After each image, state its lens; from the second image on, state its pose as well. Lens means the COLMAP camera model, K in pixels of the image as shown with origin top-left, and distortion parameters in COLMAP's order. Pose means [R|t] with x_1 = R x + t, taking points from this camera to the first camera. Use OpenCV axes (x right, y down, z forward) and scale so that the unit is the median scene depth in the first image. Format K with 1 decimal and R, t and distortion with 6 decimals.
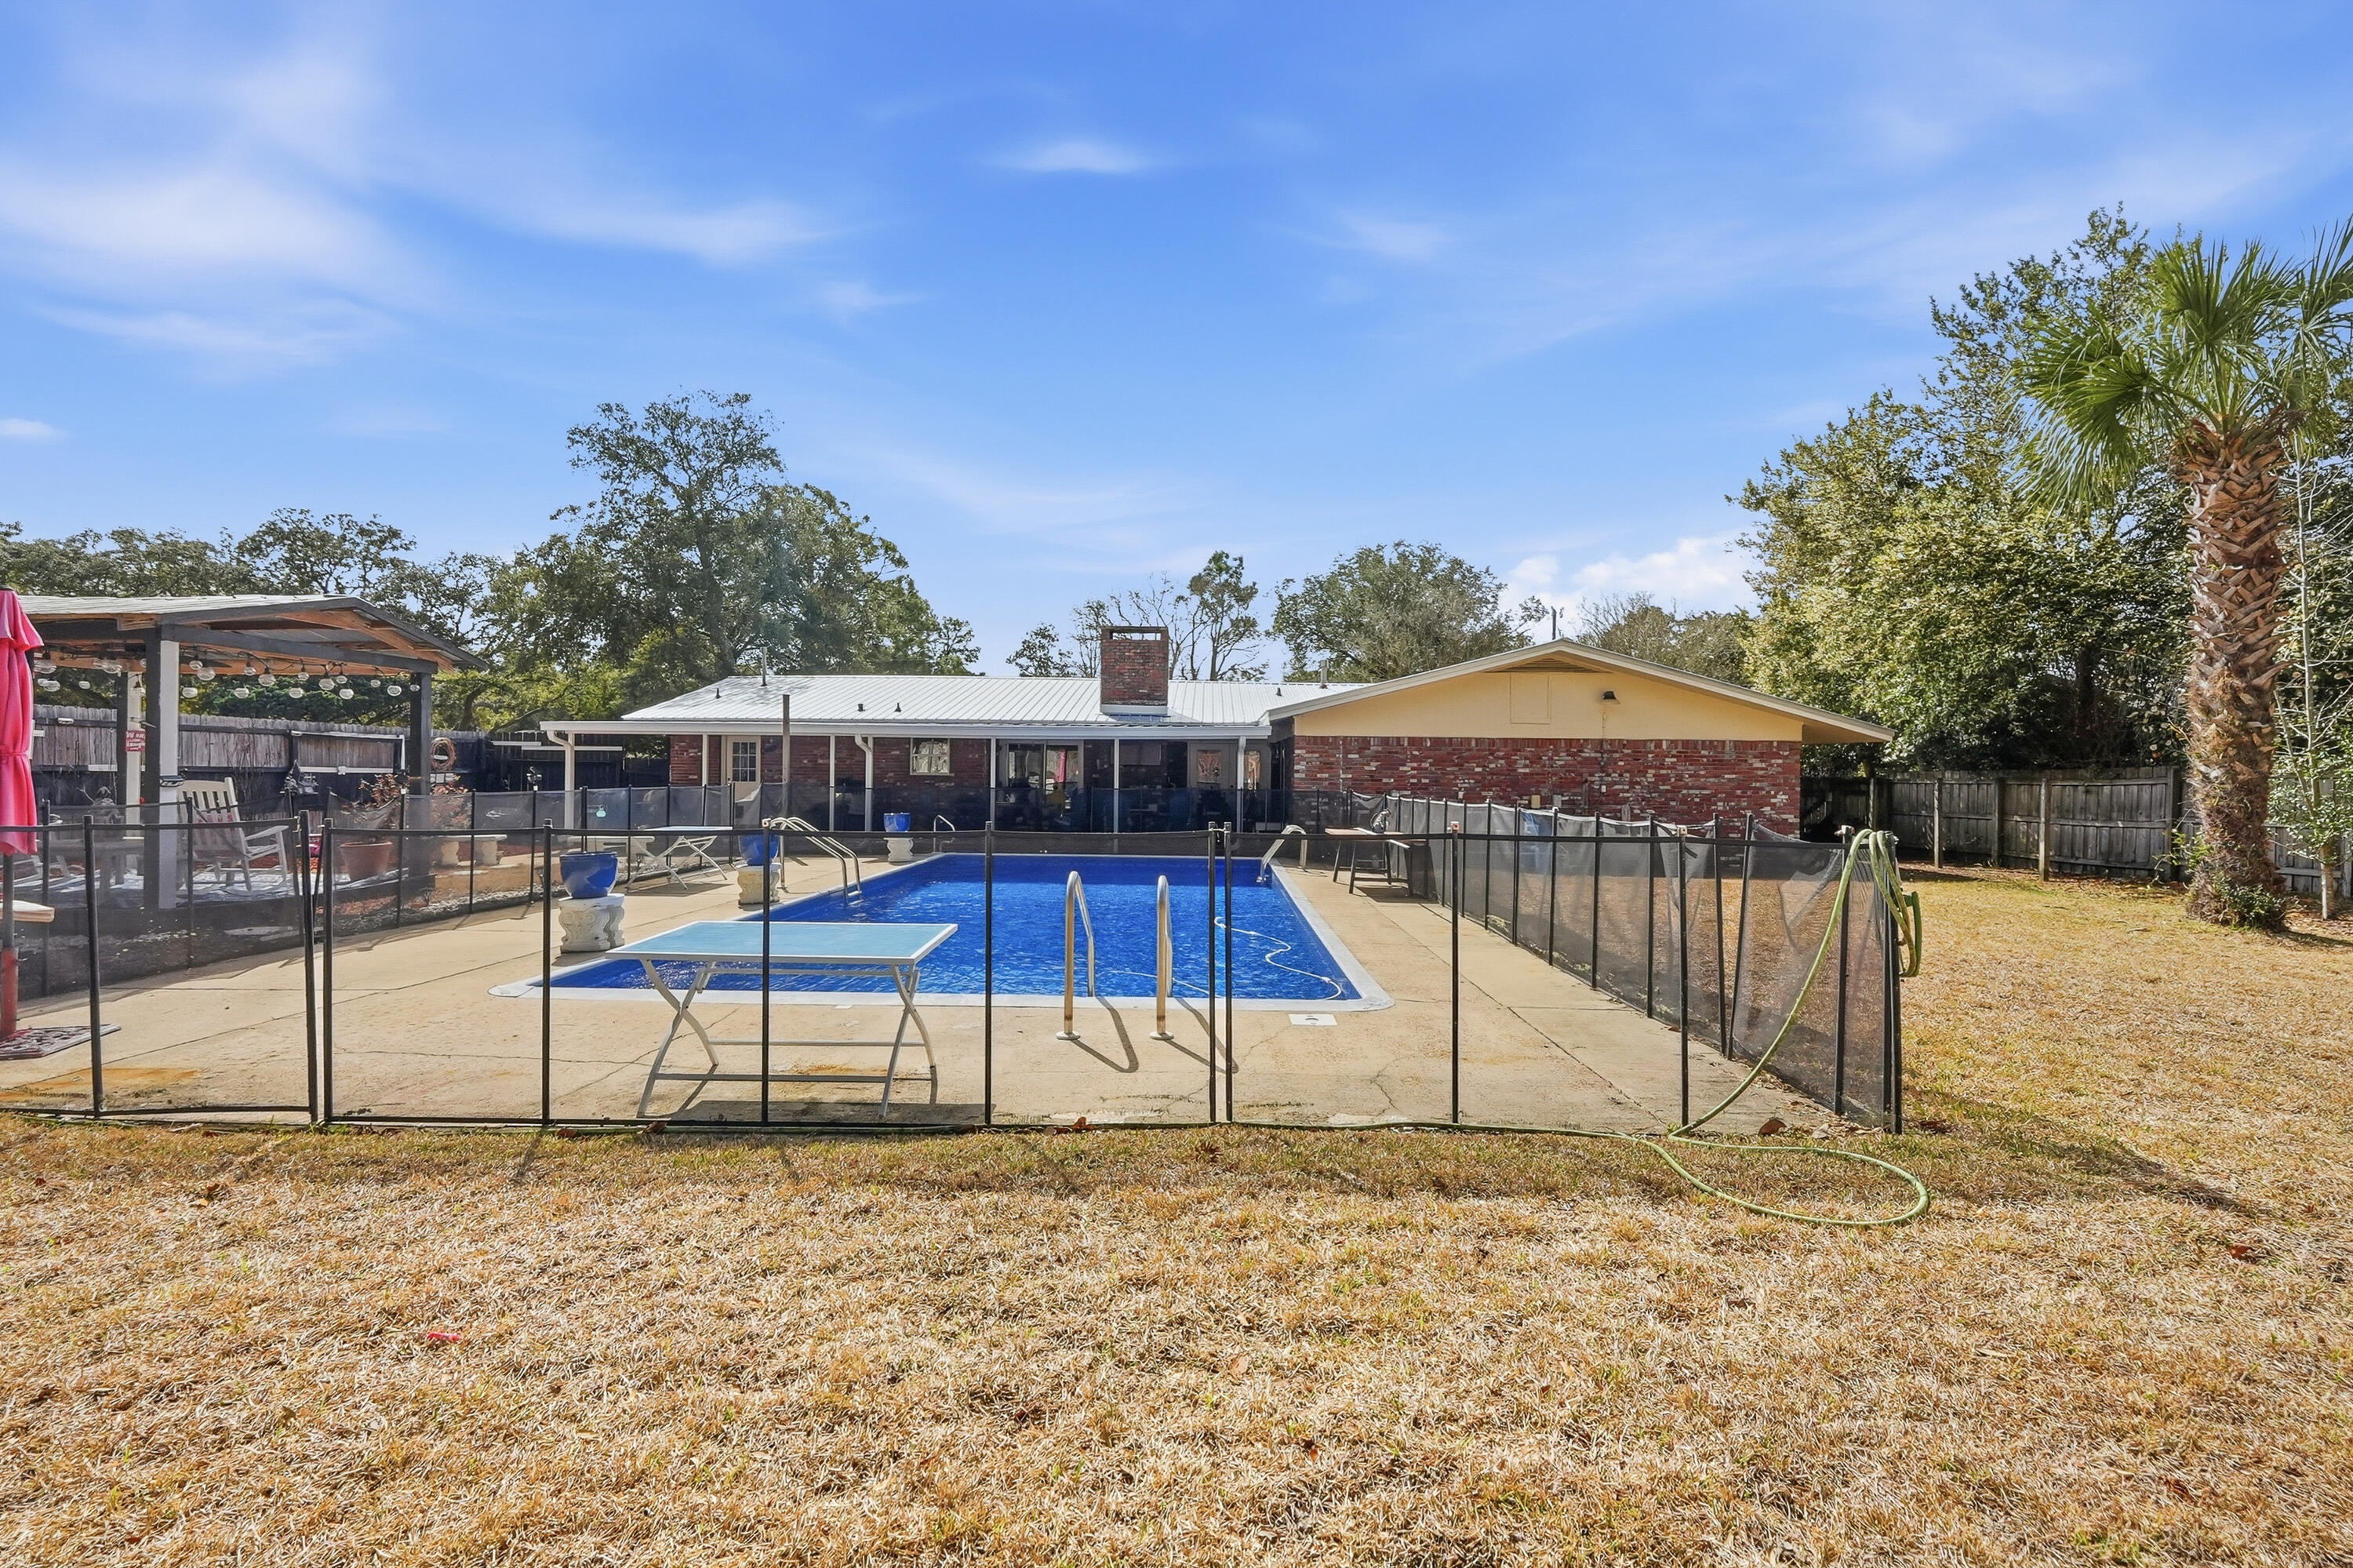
lens RADIAL K [[1027.6, 0, 1164.9], [0, 1027.6, 767.6], [0, 0, 1]] dist [-0.008666, 0.007239]
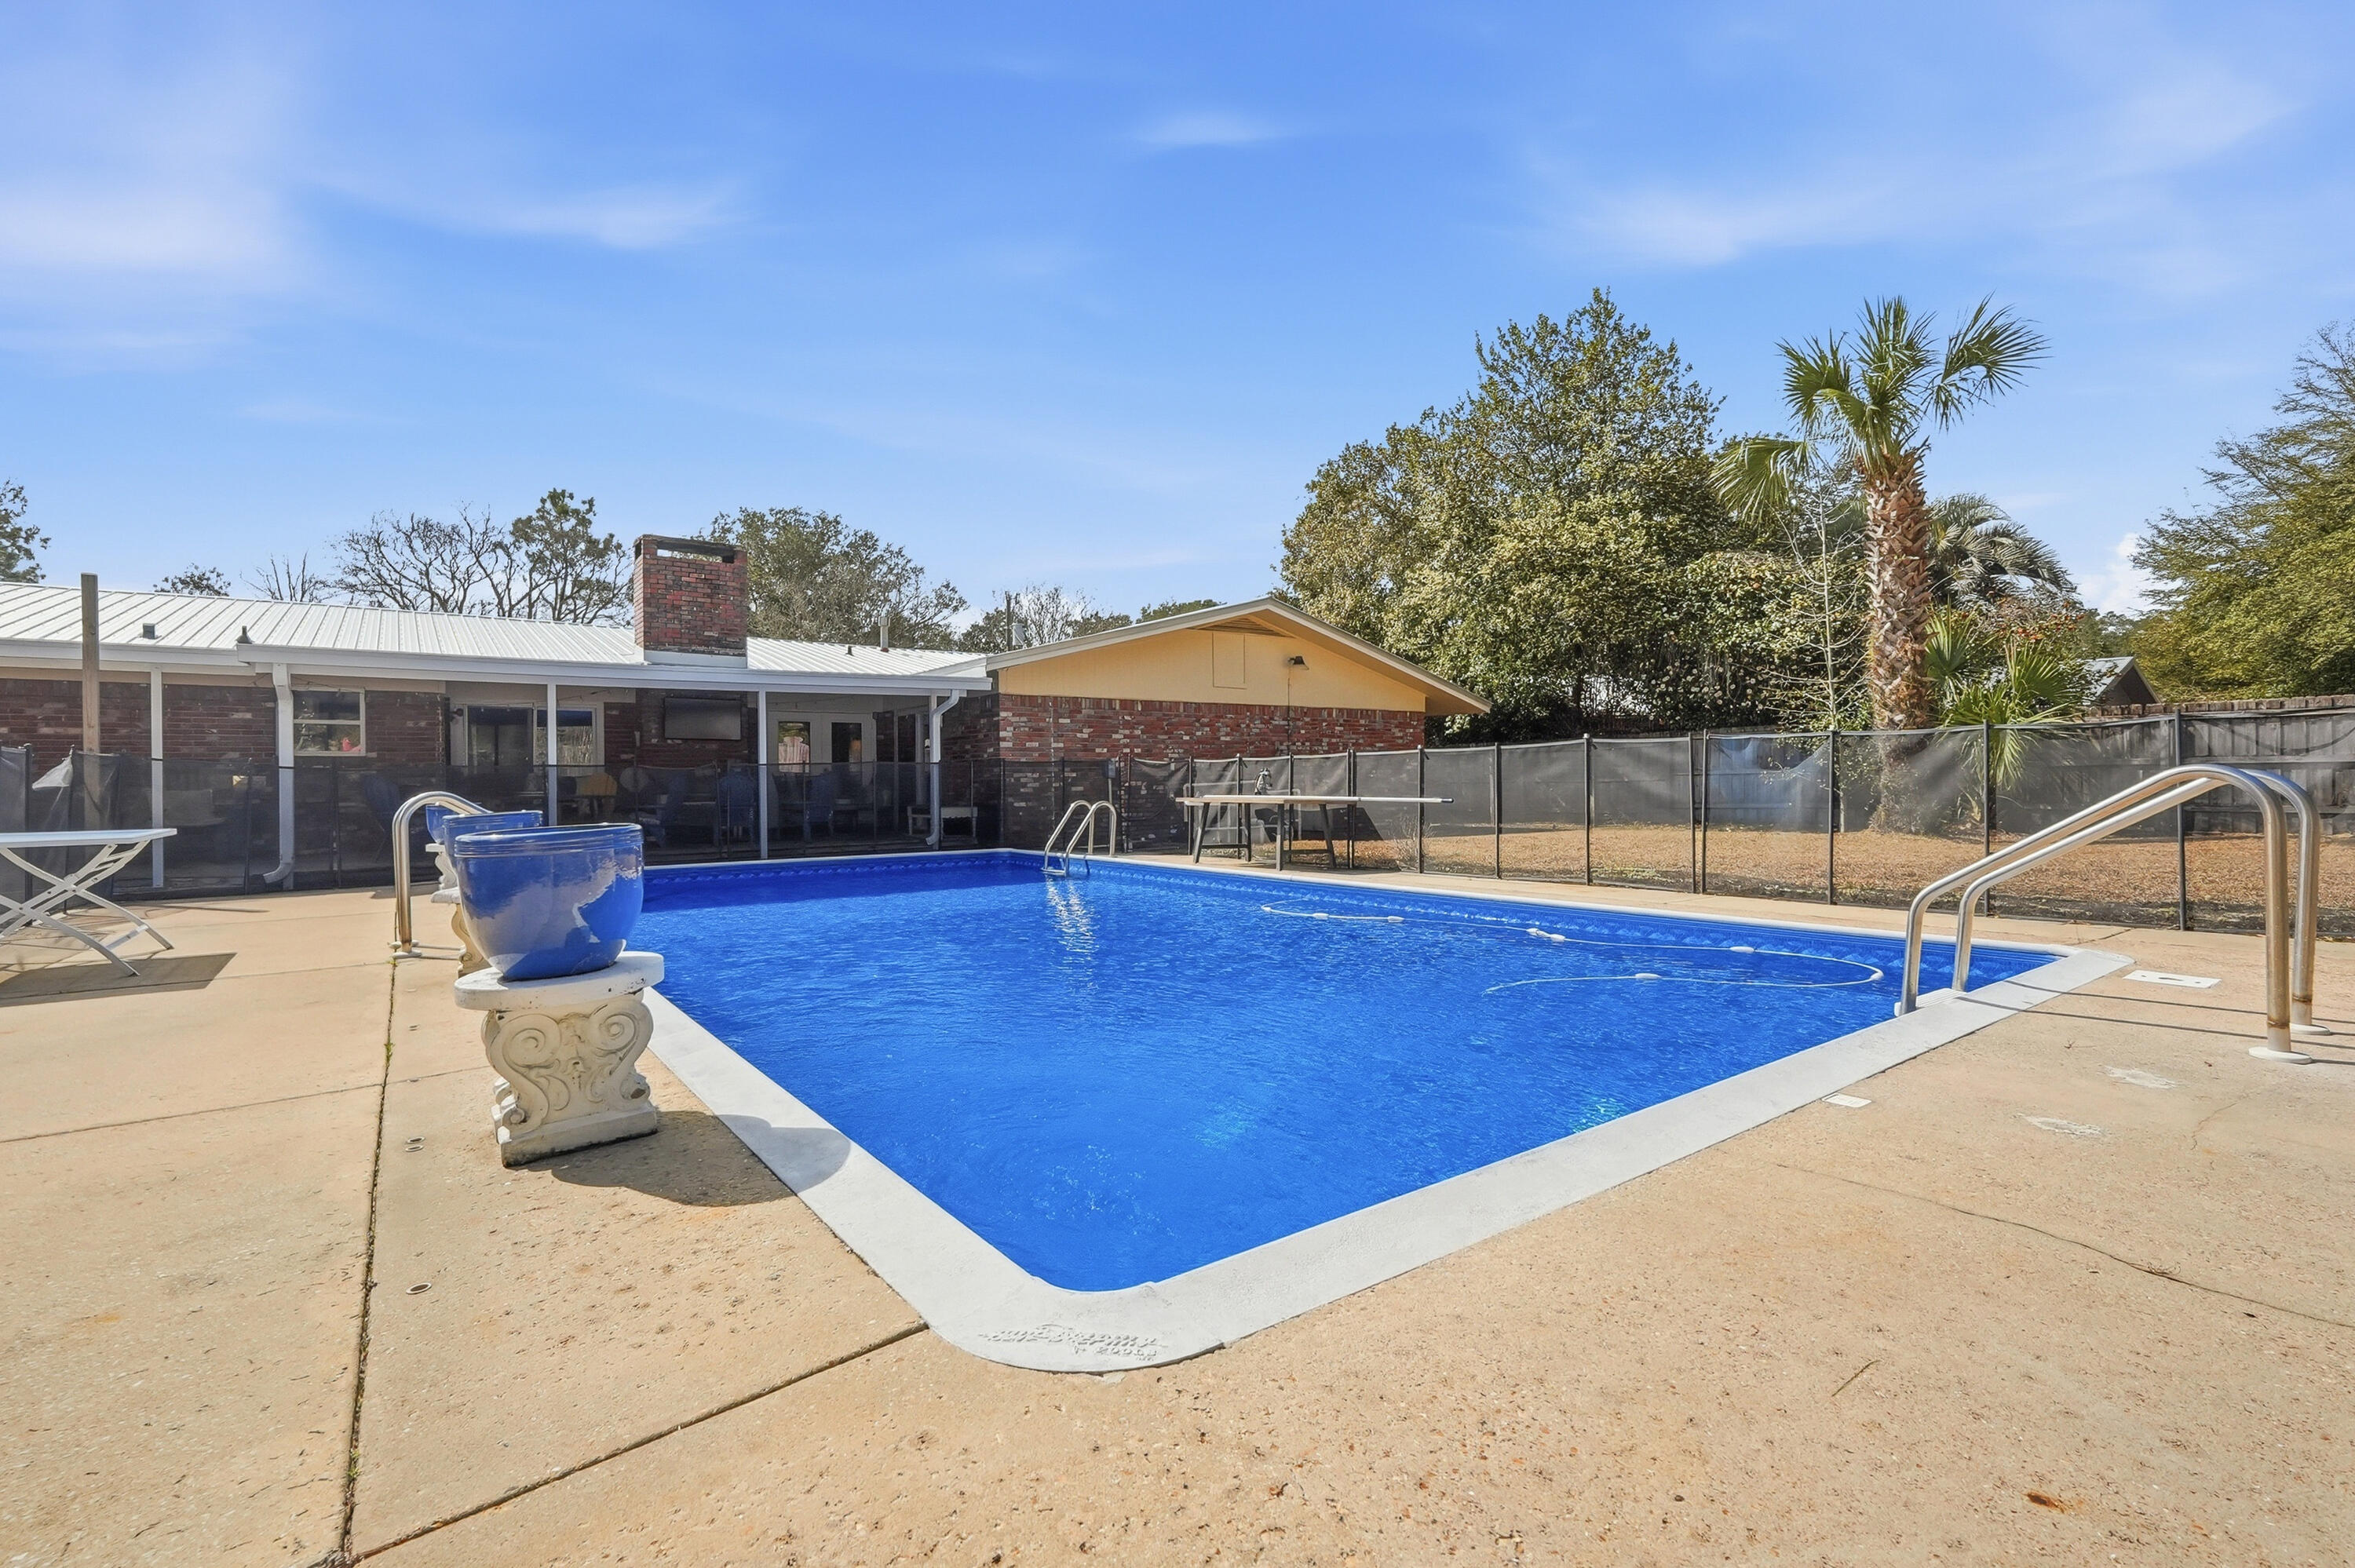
lens RADIAL K [[1070.5, 0, 1177.5], [0, 1070.5, 784.0], [0, 0, 1]] dist [-0.033088, 0.041951]
pose [[0.788160, -0.023374, 0.615027, -0.273029], [0.017755, 0.999726, 0.015241, 0.027986], [-0.615215, -0.001093, 0.788359, 0.271748]]
